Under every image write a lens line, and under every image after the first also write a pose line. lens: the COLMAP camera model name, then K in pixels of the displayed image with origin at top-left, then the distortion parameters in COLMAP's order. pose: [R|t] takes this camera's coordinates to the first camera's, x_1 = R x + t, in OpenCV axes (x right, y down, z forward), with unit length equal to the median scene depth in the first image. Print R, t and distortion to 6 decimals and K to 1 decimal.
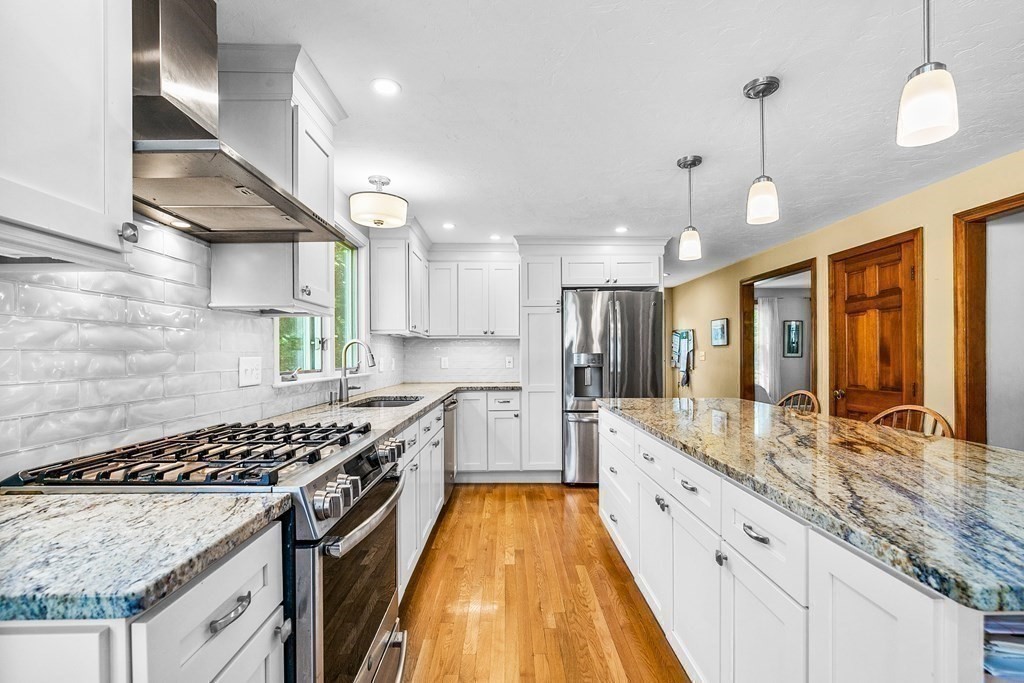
lens RADIAL K [[472.0, 0, 507.3], [0, 472.0, 351.8], [0, 0, 1]] dist [-0.009036, 0.001037]
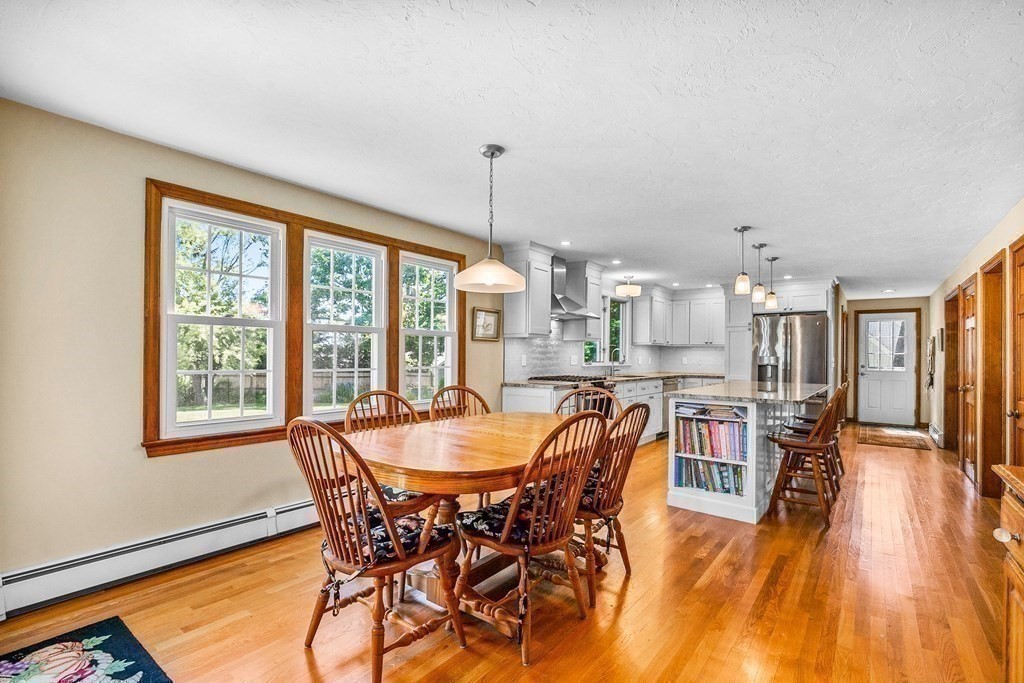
lens RADIAL K [[472.0, 0, 508.8], [0, 472.0, 351.9], [0, 0, 1]] dist [-0.009036, 0.001037]
pose [[0.785275, 0.007911, -0.619097, 0.928226], [-0.008827, 0.999960, 0.001582, -0.012423], [0.619084, 0.004223, 0.785313, -1.522162]]
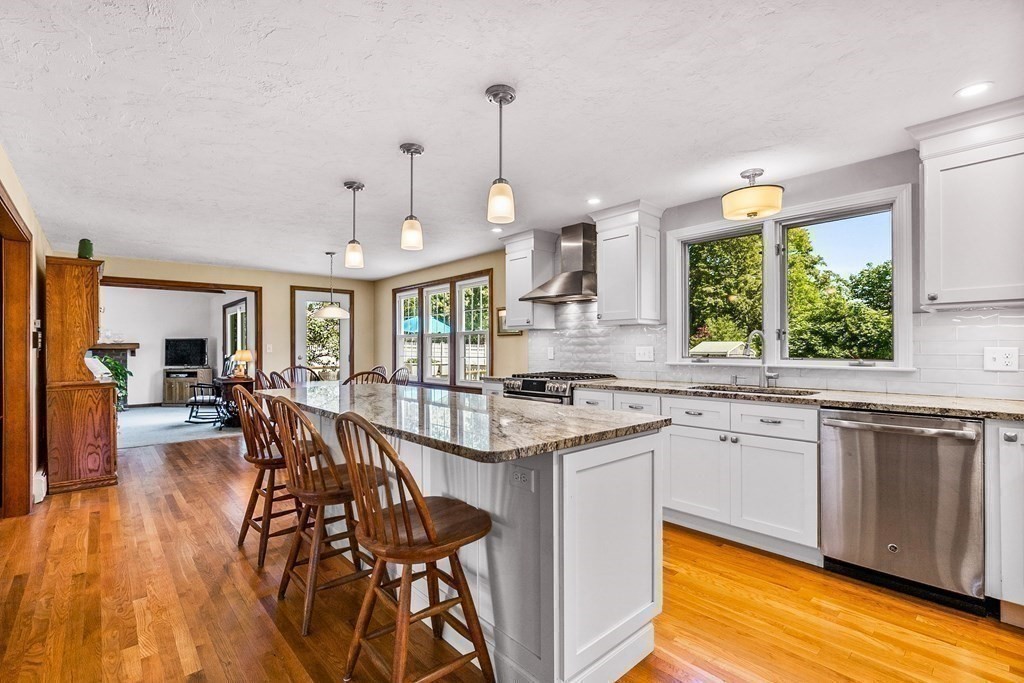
lens RADIAL K [[472.0, 0, 506.7], [0, 472.0, 345.9], [0, 0, 1]] dist [-0.009036, 0.001037]
pose [[-0.740735, -0.000408, -0.671797, 1.143295], [0.007624, 0.999930, -0.009014, 0.019266], [0.671754, -0.011798, -0.740680, 1.960270]]
